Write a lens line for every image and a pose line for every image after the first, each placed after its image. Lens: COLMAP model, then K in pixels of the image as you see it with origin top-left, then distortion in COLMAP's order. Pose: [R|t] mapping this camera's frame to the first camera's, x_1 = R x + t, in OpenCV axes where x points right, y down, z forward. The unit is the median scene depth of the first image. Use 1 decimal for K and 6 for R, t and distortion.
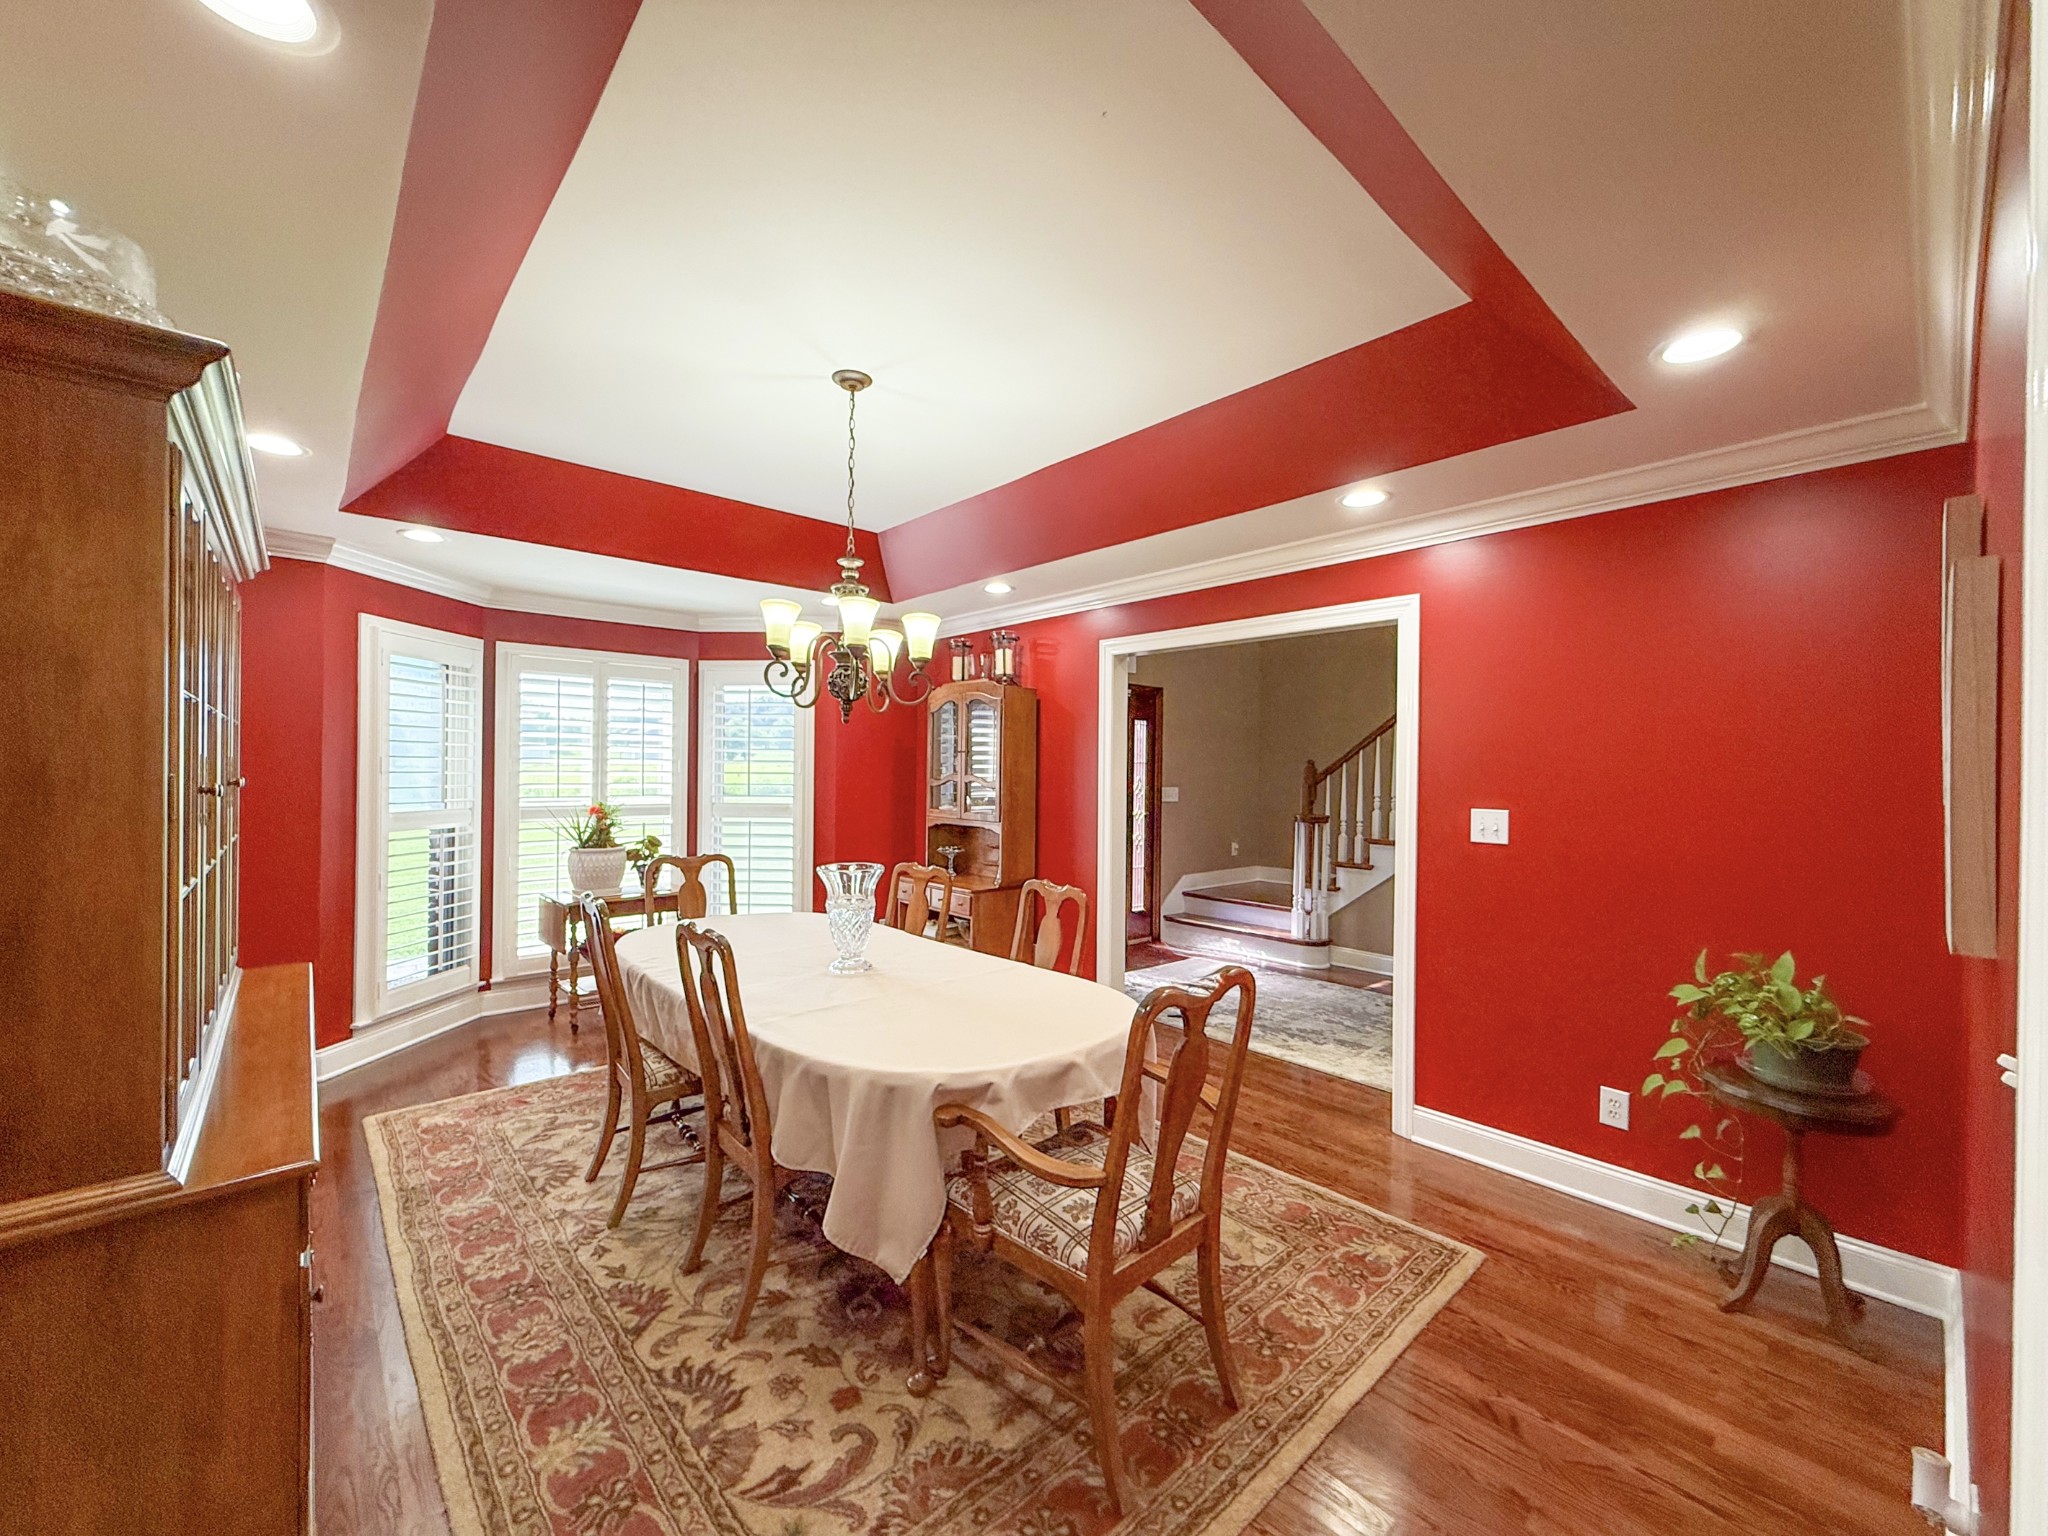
lens RADIAL K [[820.3, 0, 1020.8], [0, 820.3, 768.3], [0, 0, 1]] dist [0.002345, -0.000886]
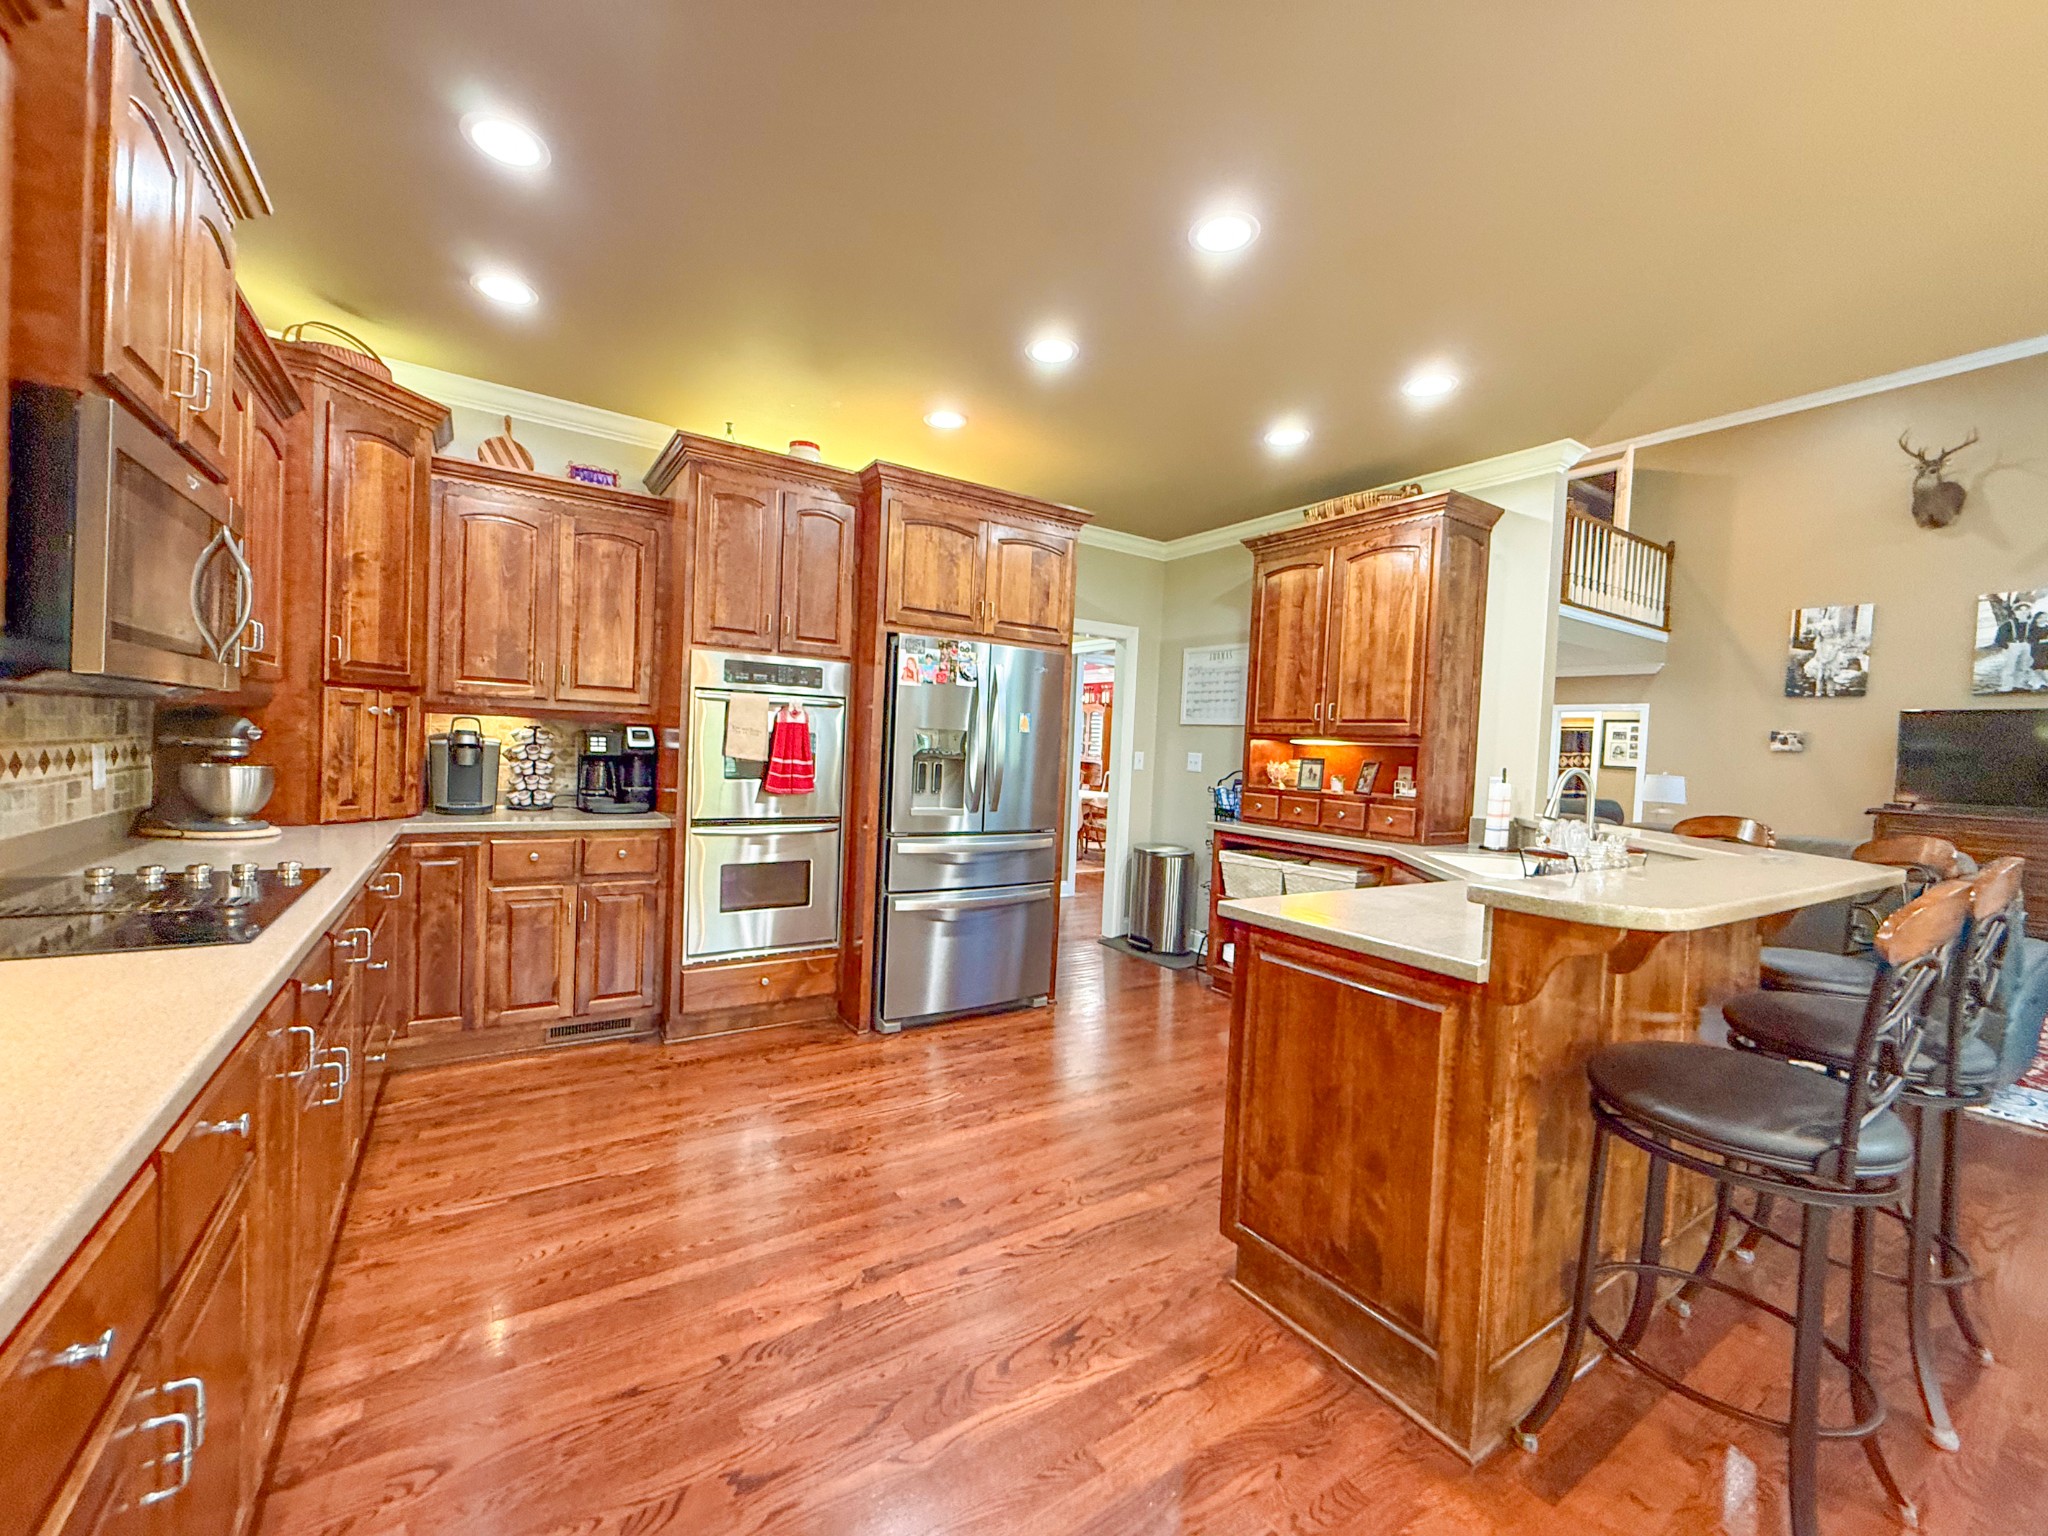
lens RADIAL K [[820.3, 0, 1016.2], [0, 820.3, 771.5], [0, 0, 1]] dist [0.002345, -0.000886]
pose [[0.987311, 0.039626, -0.153772, 0.116225], [-0.034792, 0.998816, 0.034002, 0.025387], [0.154938, -0.028221, 0.987521, -1.716348]]
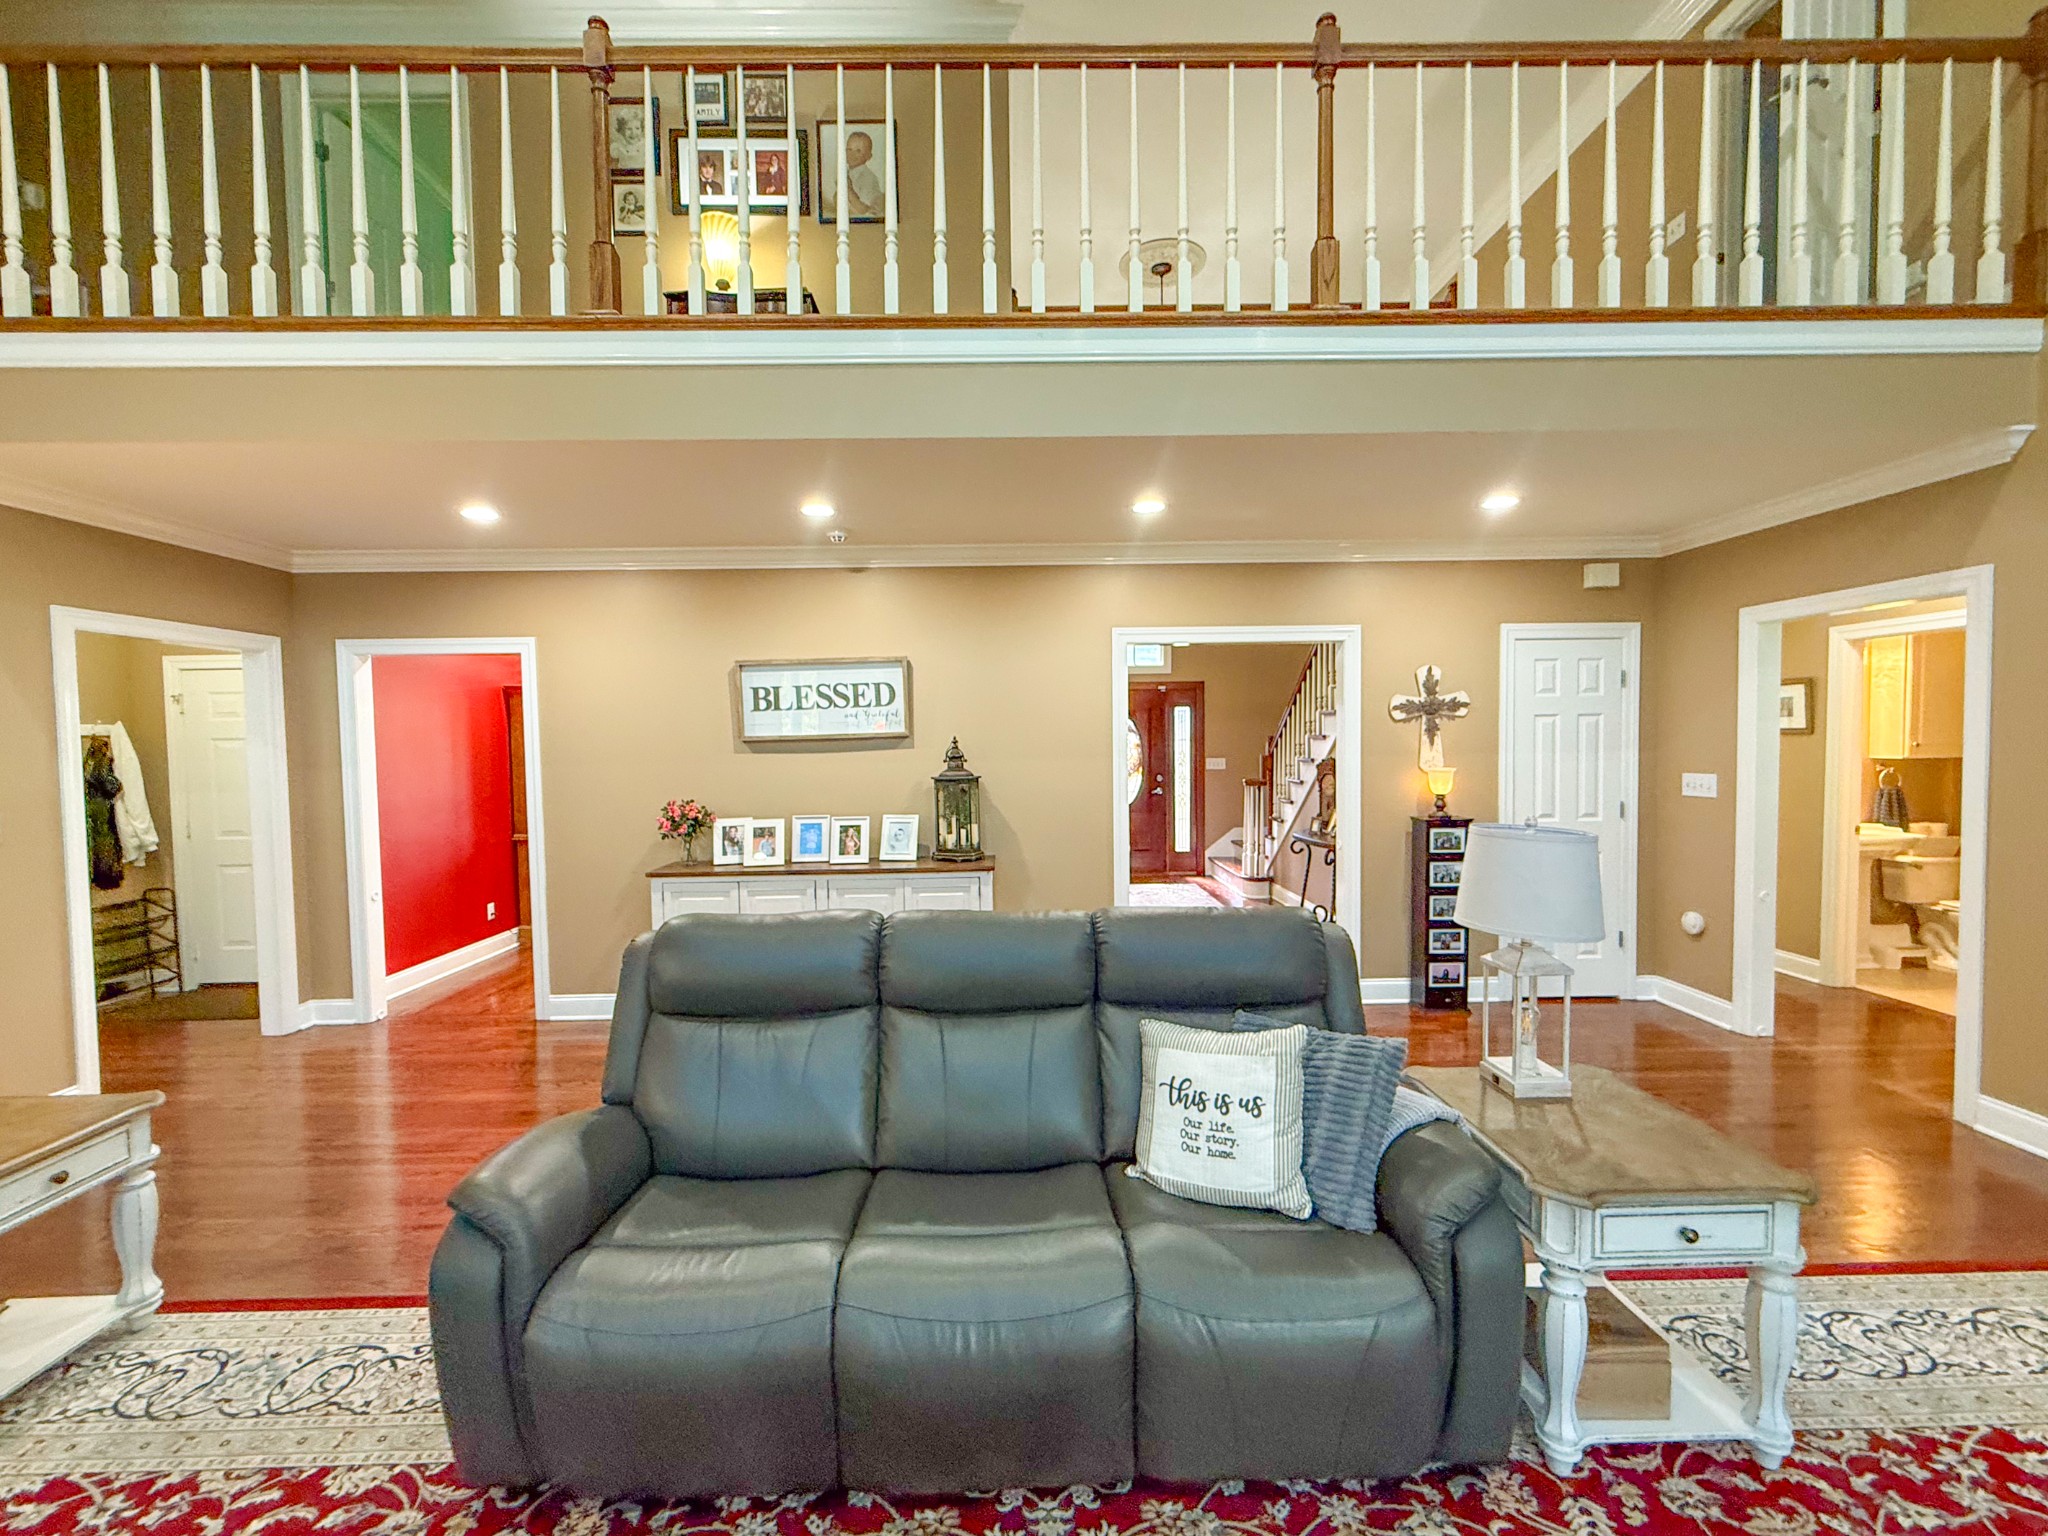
lens RADIAL K [[854.8, 0, 1018.0], [0, 854.8, 774.7], [0, 0, 1]] dist [0.000167, -0.000074]
pose [[0.760822, 0.006545, -0.648927, 1.305551], [0.022386, 0.999089, 0.036323, -0.010408], [0.648574, -0.042162, 0.759983, -0.344036]]
